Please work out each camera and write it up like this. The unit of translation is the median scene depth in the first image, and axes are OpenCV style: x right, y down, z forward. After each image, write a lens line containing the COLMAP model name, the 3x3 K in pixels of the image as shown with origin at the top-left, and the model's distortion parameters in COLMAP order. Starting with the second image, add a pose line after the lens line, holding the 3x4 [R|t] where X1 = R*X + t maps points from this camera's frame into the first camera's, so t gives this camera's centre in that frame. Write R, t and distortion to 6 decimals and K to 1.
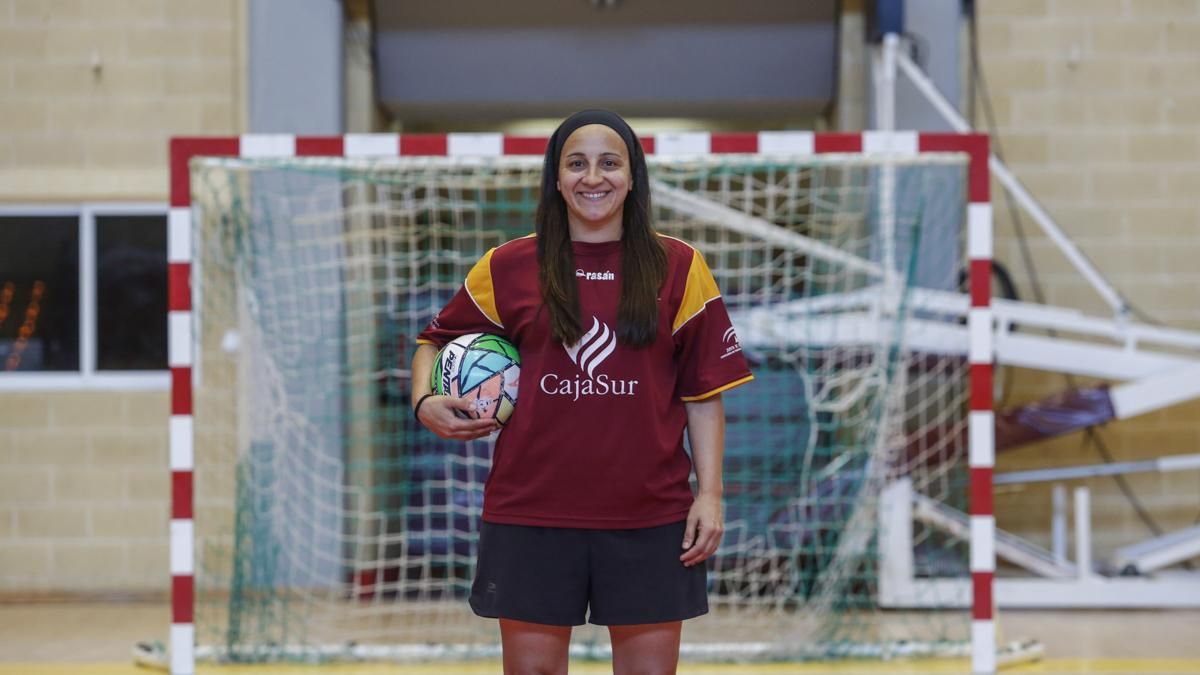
lens RADIAL K [[5240.2, 0, 599.7], [0, 5240.2, 340.0], [0, 0, 1]] dist [0.908778, 0.000000]
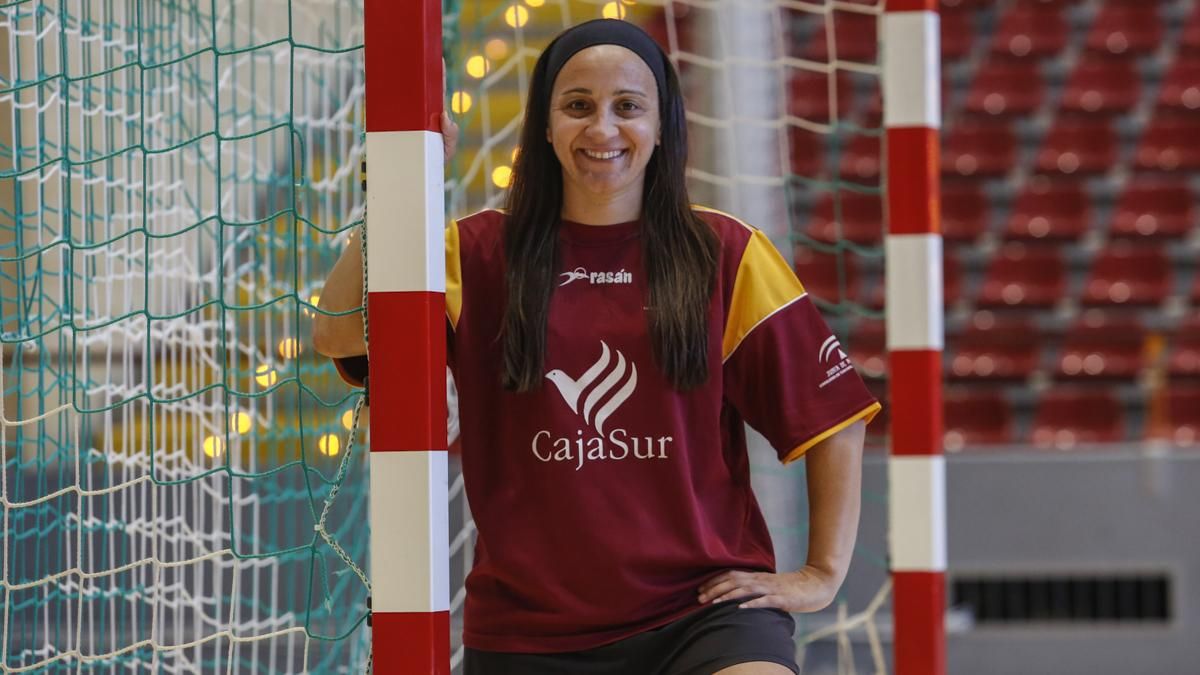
lens RADIAL K [[4670.1, 0, 598.4], [0, 4670.1, 334.4], [0, 0, 1]] dist [-0.480692, 0.000000]
pose [[0.999676, -0.017132, -0.018842, 0.020407], [0.017136, 0.999853, 0.000021, -0.011559], [0.018839, -0.000343, 0.999822, 0.941835]]
